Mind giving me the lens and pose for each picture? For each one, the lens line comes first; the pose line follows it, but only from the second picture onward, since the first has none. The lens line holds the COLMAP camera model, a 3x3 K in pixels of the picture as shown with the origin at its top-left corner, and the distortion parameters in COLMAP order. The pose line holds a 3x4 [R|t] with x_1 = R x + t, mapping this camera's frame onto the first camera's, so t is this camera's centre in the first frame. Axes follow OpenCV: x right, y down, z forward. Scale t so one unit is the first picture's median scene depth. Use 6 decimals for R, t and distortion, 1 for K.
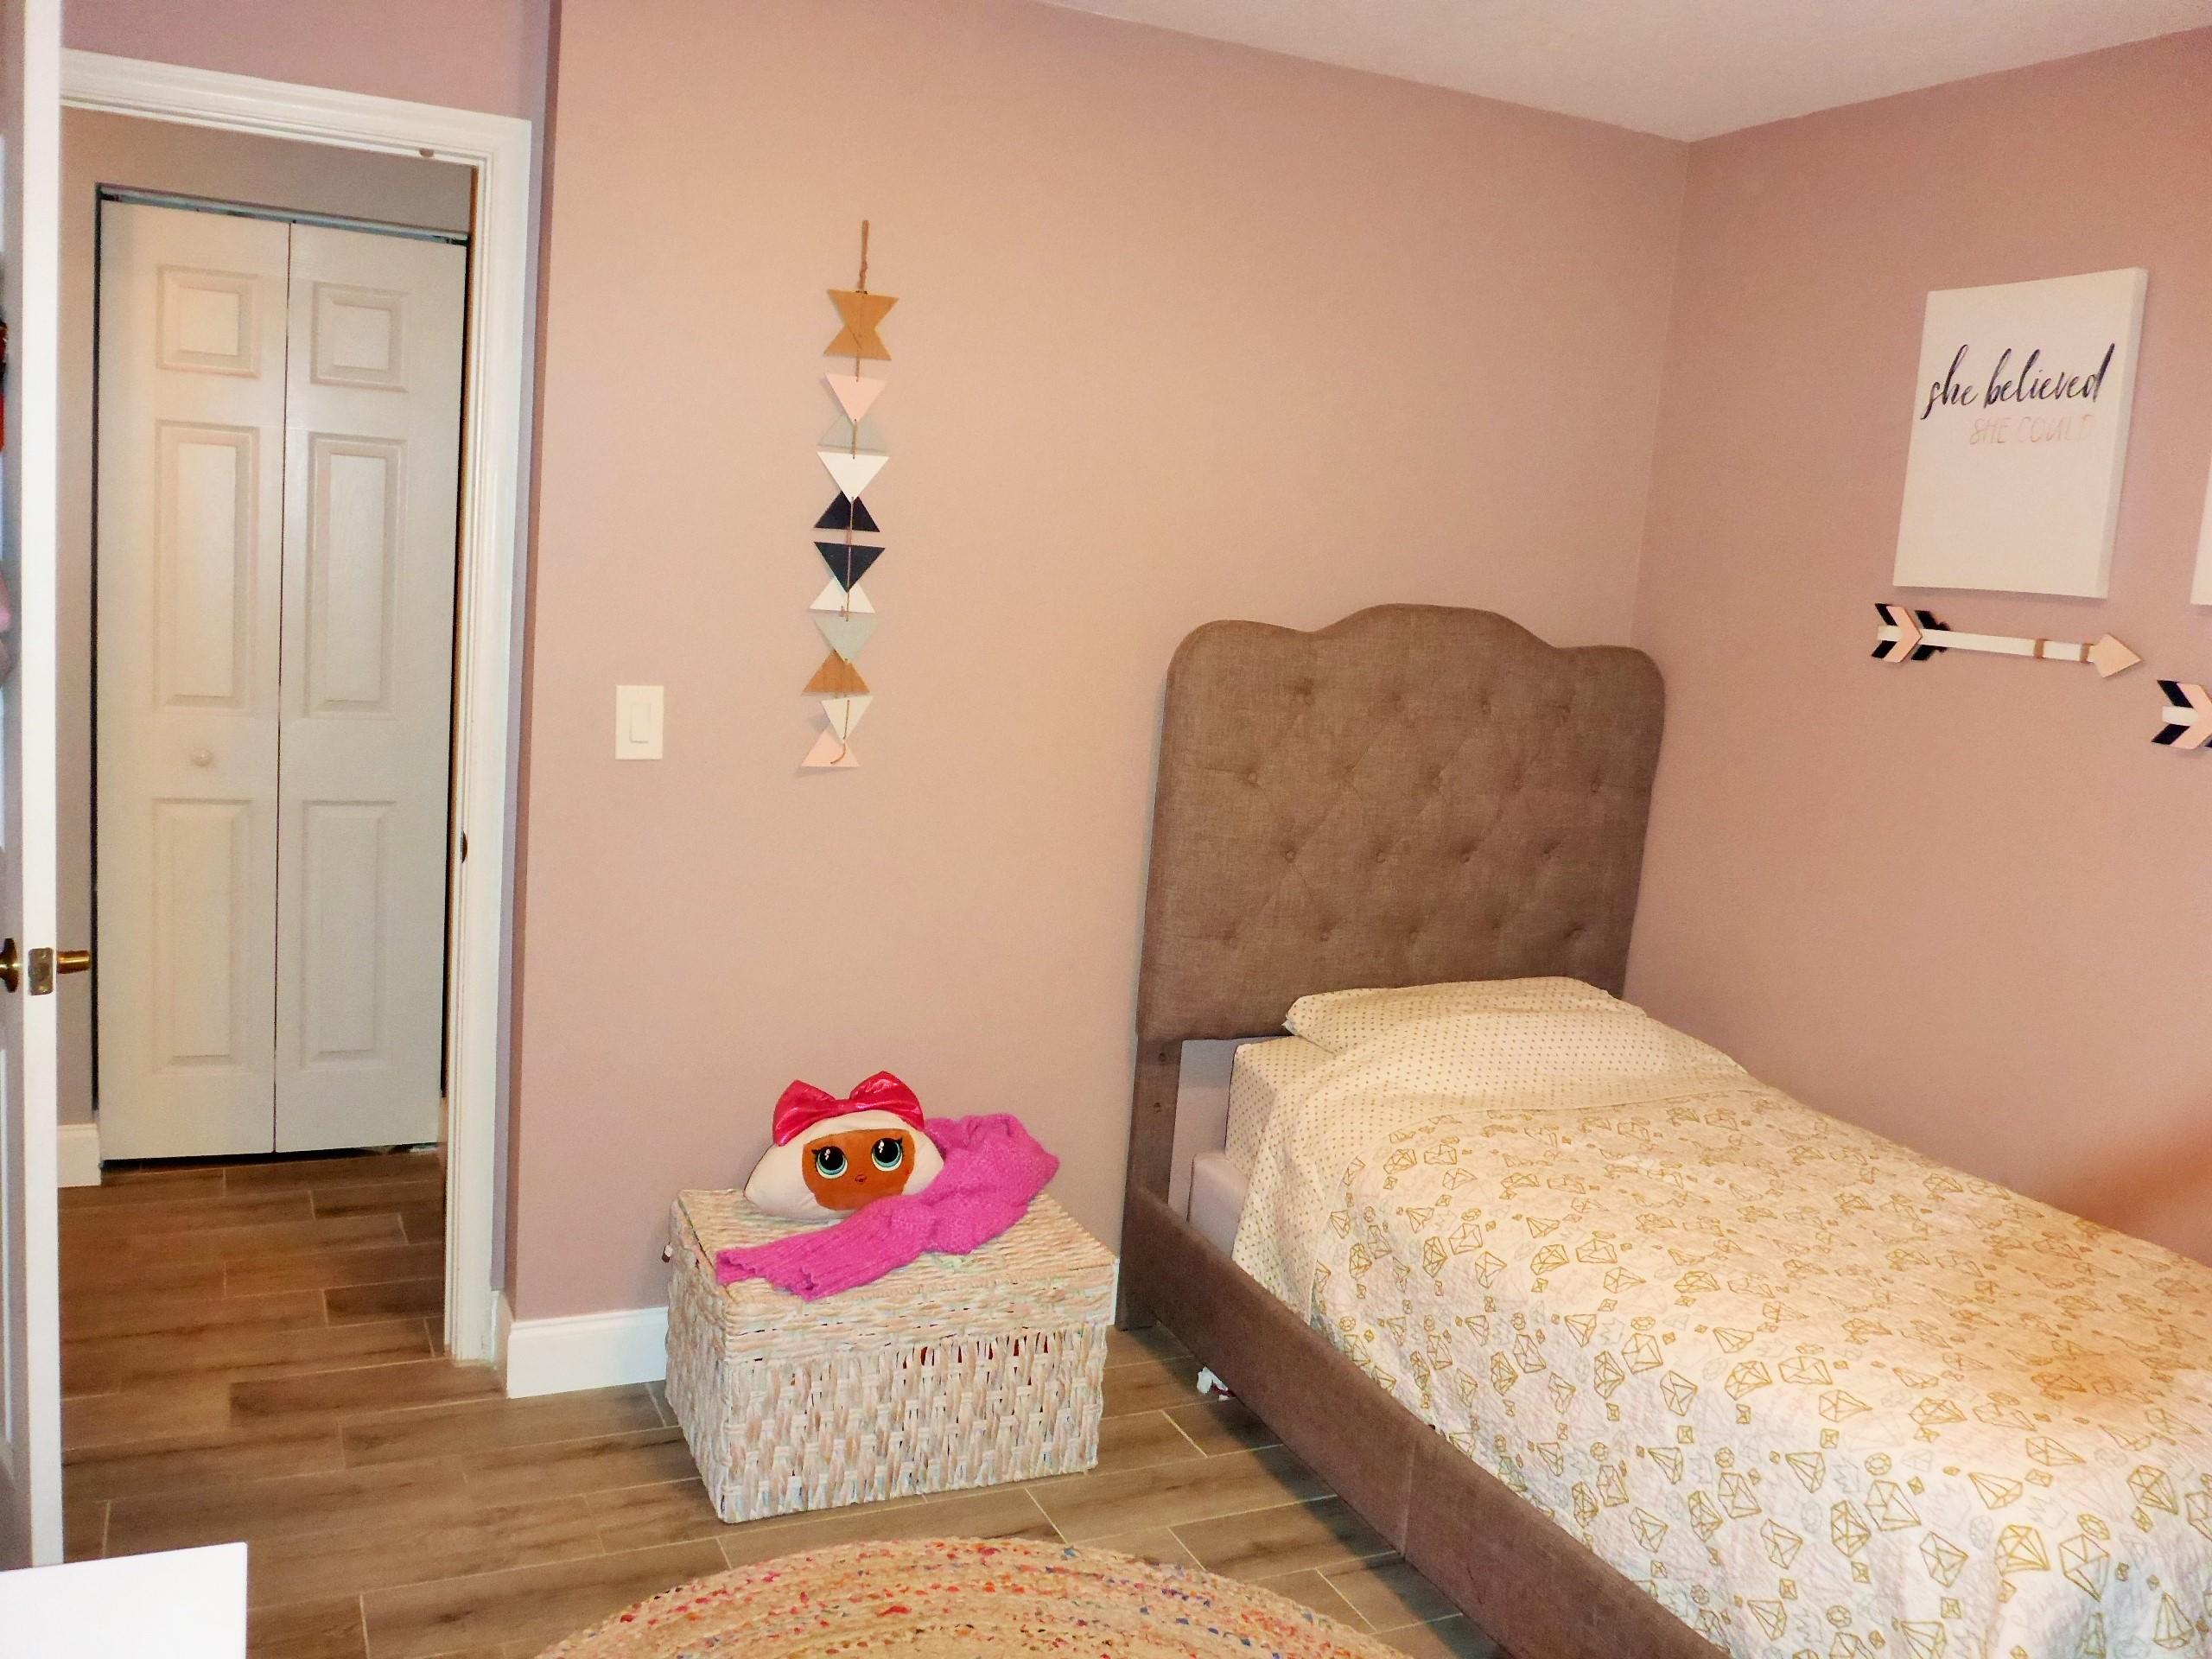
lens RADIAL K [[1858.0, 0, 1120.2], [0, 1858.0, 832.2], [0, 0, 1]] dist [-0.042637, 0.007651]
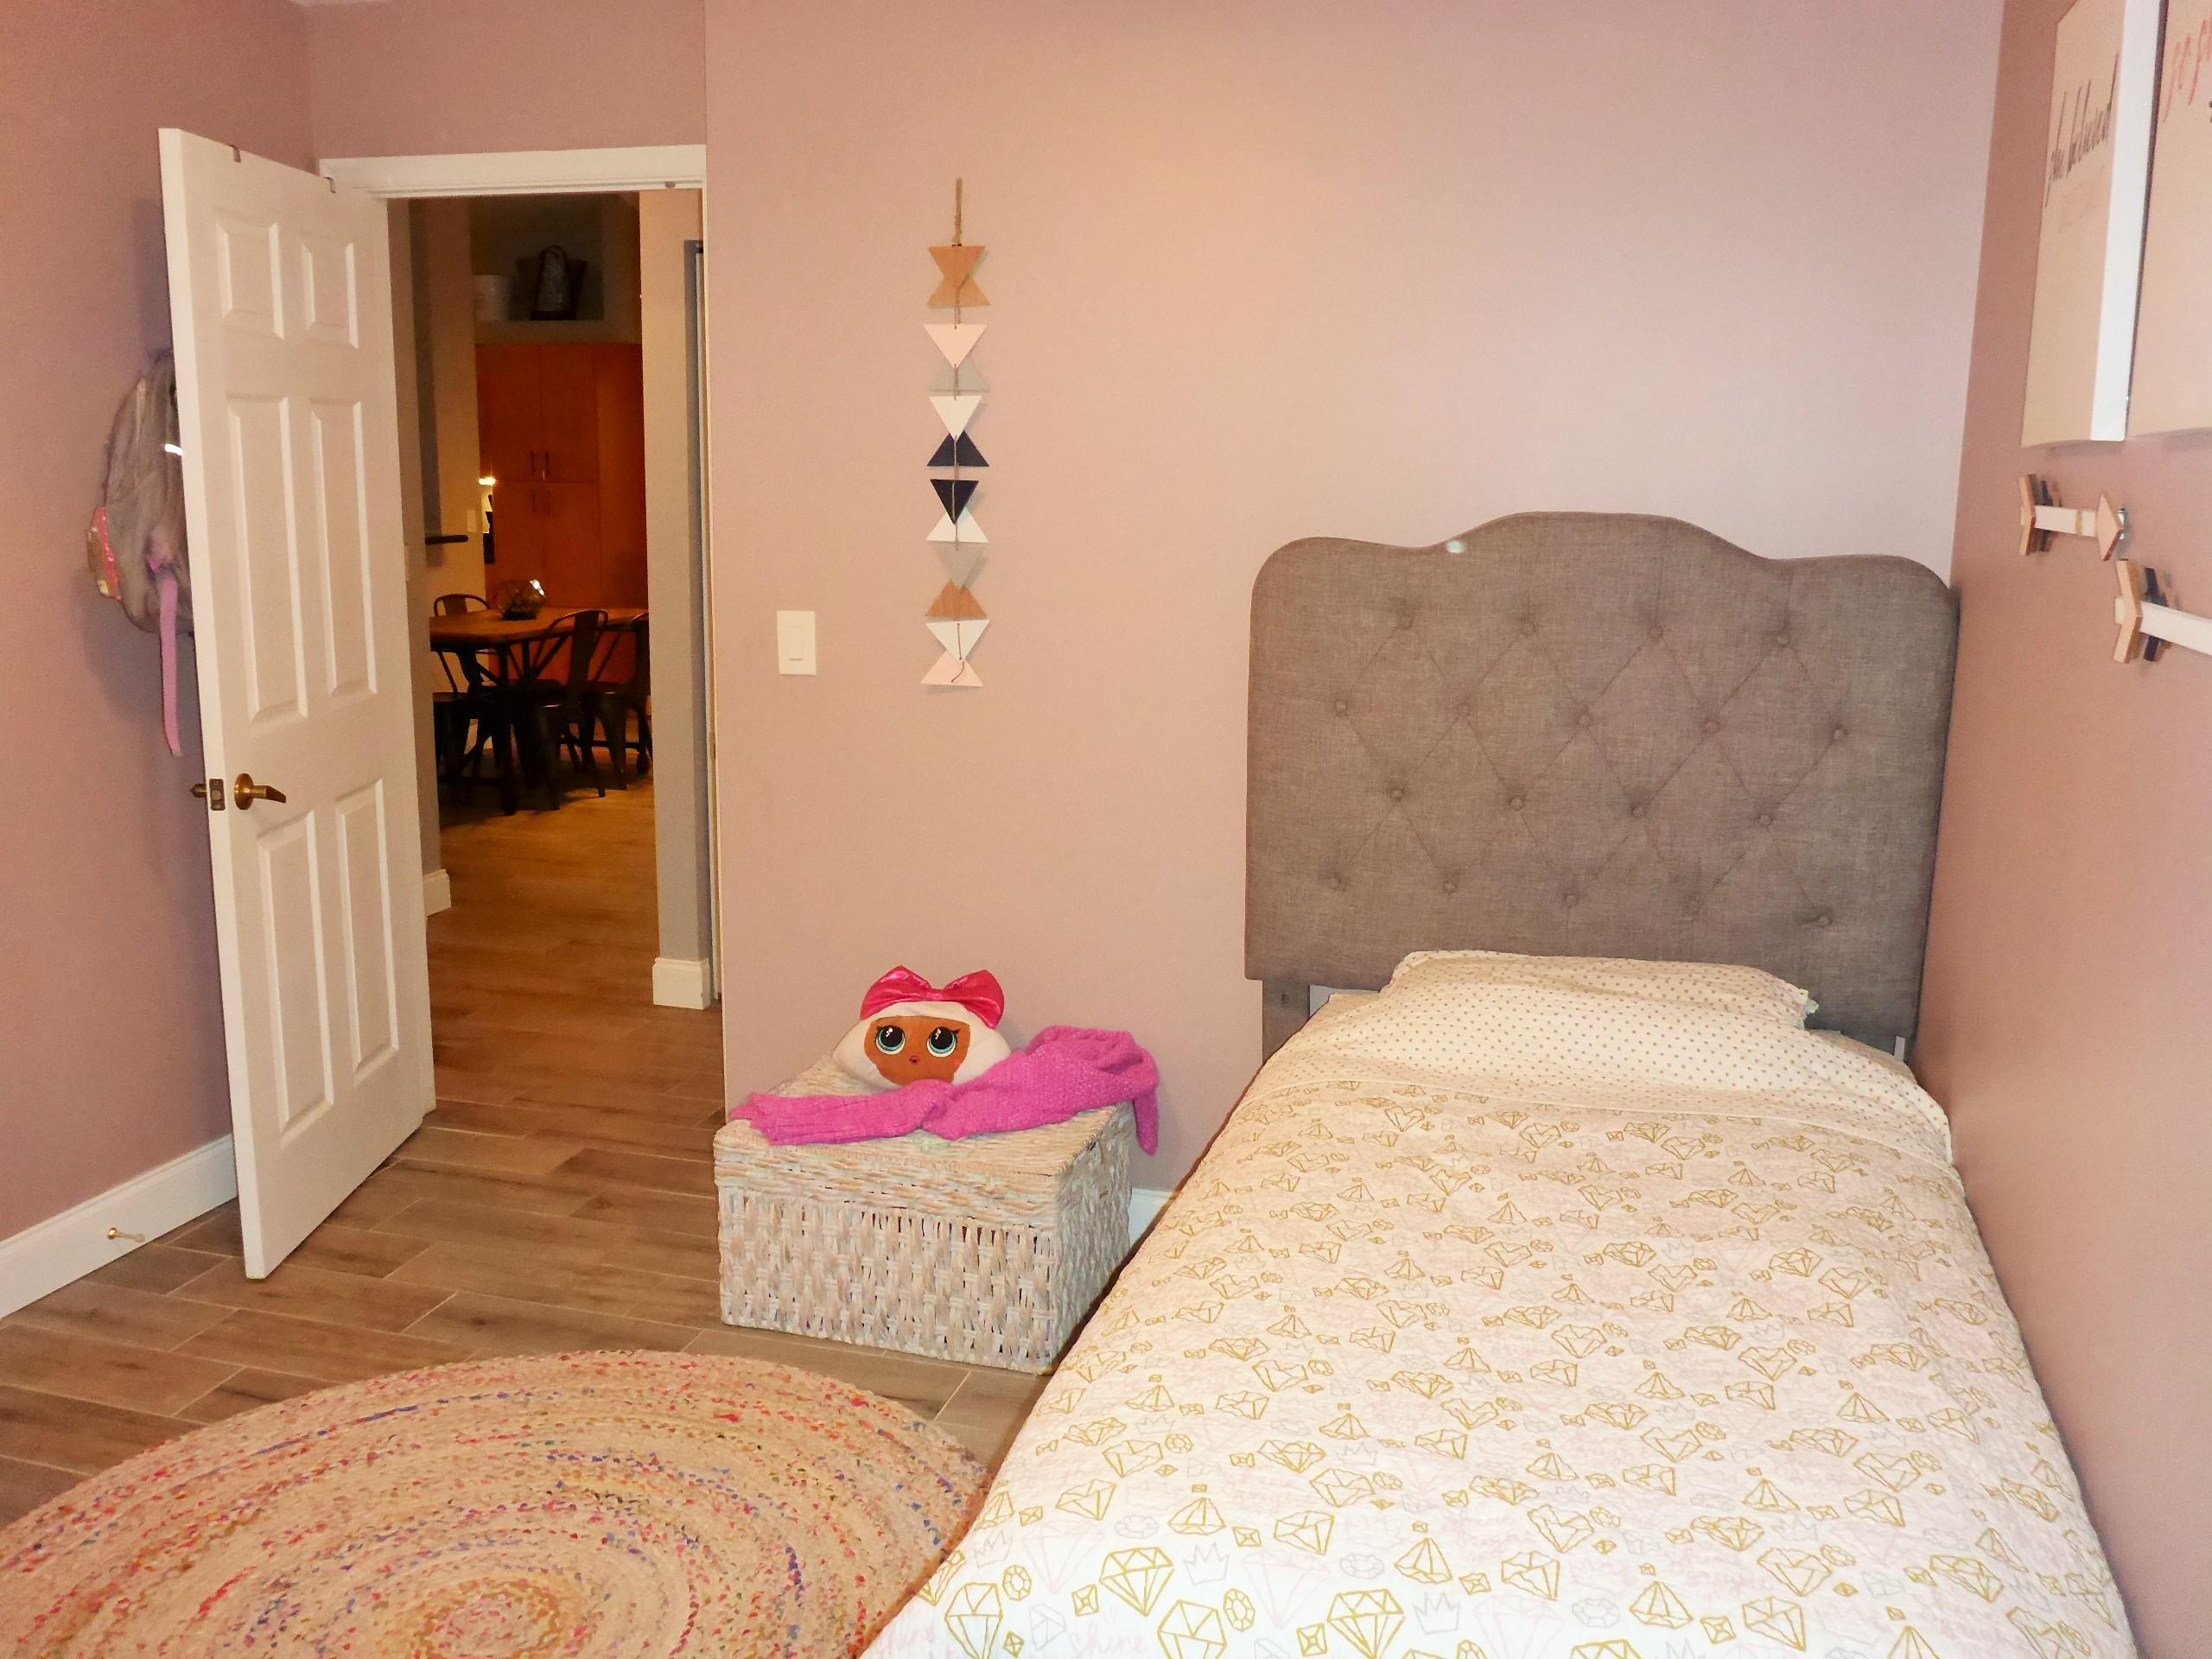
lens RADIAL K [[1858.0, 0, 1120.2], [0, 1858.0, 832.2], [0, 0, 1]] dist [-0.042637, 0.007651]
pose [[0.751457, 0.062628, -0.656803, 0.670668], [-0.058577, 0.997886, 0.028132, 0.015285], [0.657177, 0.017334, 0.753537, 0.254916]]
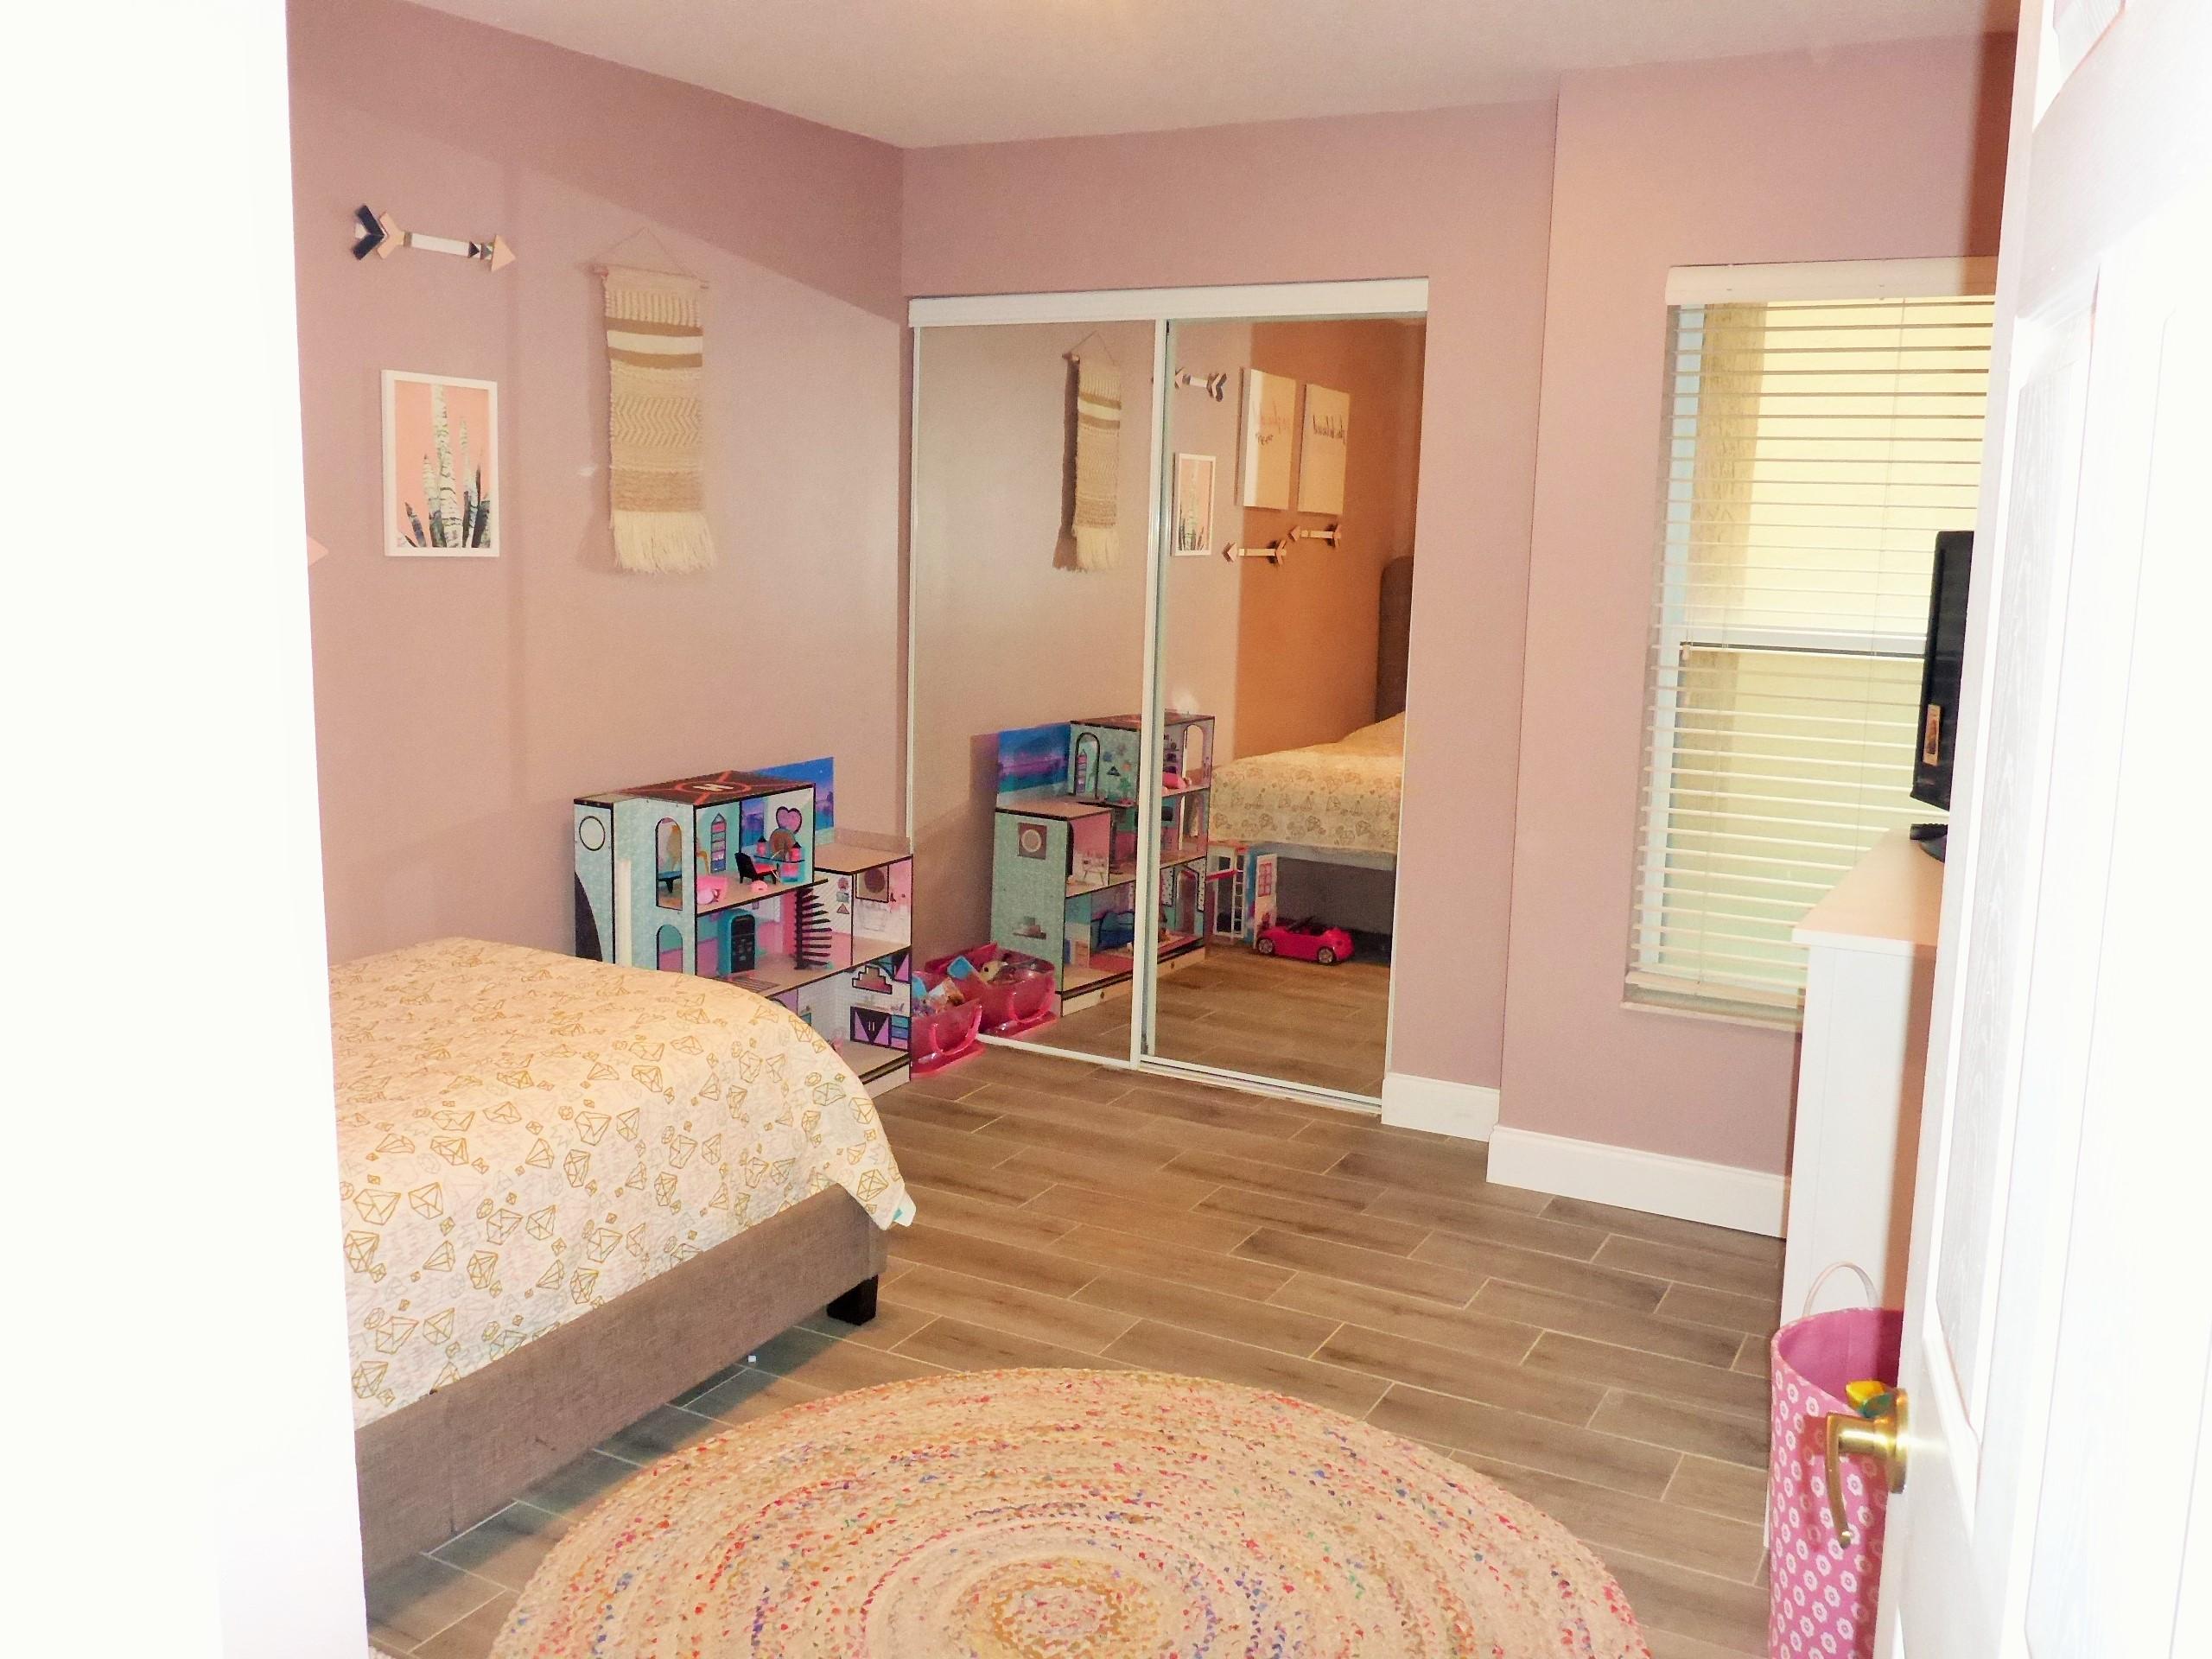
lens RADIAL K [[1868.3, 0, 1123.1], [0, 1868.3, 822.7], [0, 0, 1]] dist [-0.034565, 0.005301]
pose [[-0.587021, -0.226813, 0.777150, -0.622598], [0.060198, 0.945066, 0.321290, -0.206226], [-0.807331, 0.235387, -0.541119, 1.025725]]
